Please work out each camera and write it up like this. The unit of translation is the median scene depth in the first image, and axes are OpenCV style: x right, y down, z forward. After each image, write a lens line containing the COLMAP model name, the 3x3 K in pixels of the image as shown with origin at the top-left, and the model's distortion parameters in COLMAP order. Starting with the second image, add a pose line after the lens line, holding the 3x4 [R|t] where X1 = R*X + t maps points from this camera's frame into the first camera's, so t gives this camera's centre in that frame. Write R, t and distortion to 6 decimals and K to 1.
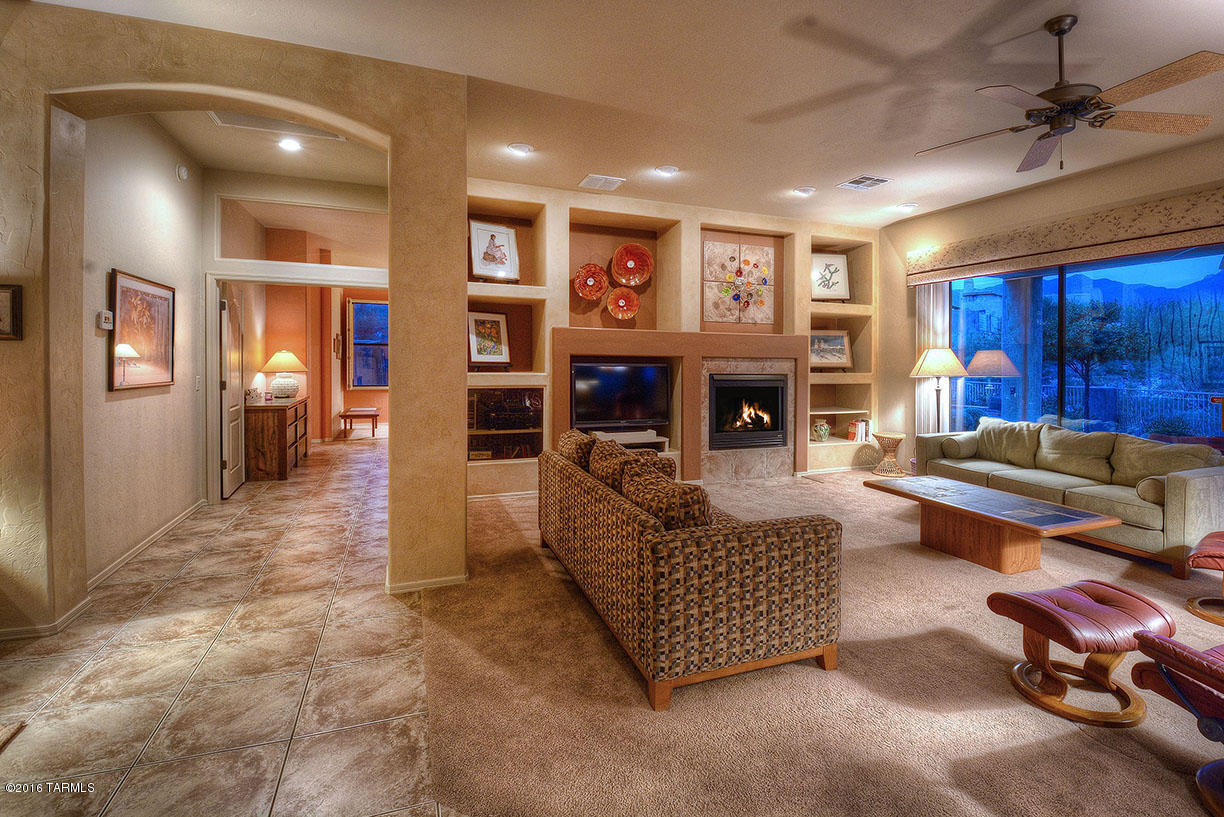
lens RADIAL K [[631.5, 0, 611.3], [0, 631.5, 360.3], [0, 0, 1]] dist [-0.038197, -0.001923]
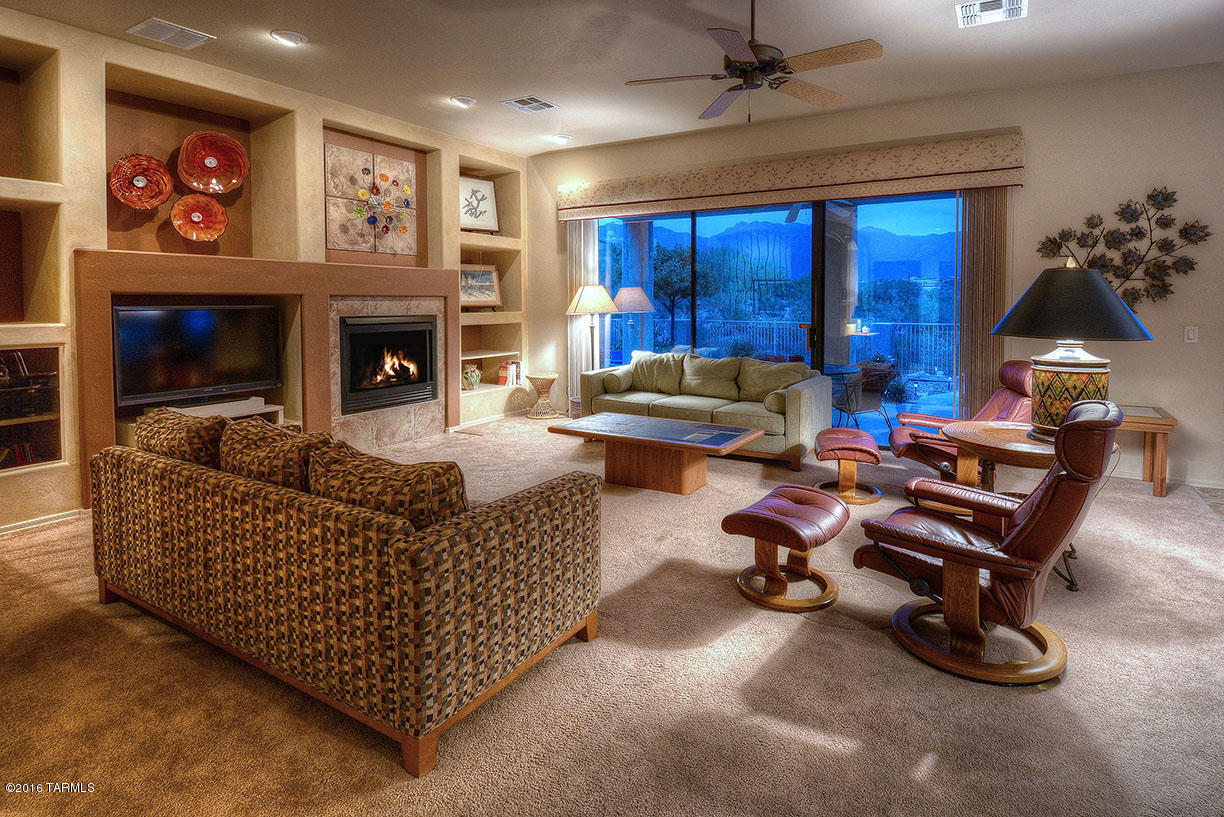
lens RADIAL K [[673.6, 0, 707.8], [0, 673.6, 322.4], [0, 0, 1]] dist [0.000395, -0.019010]
pose [[0.725512, -0.033916, 0.687373, -0.089261], [0.010195, 0.999205, 0.038542, 0.000763], [-0.688134, -0.020955, 0.725281, 0.092039]]
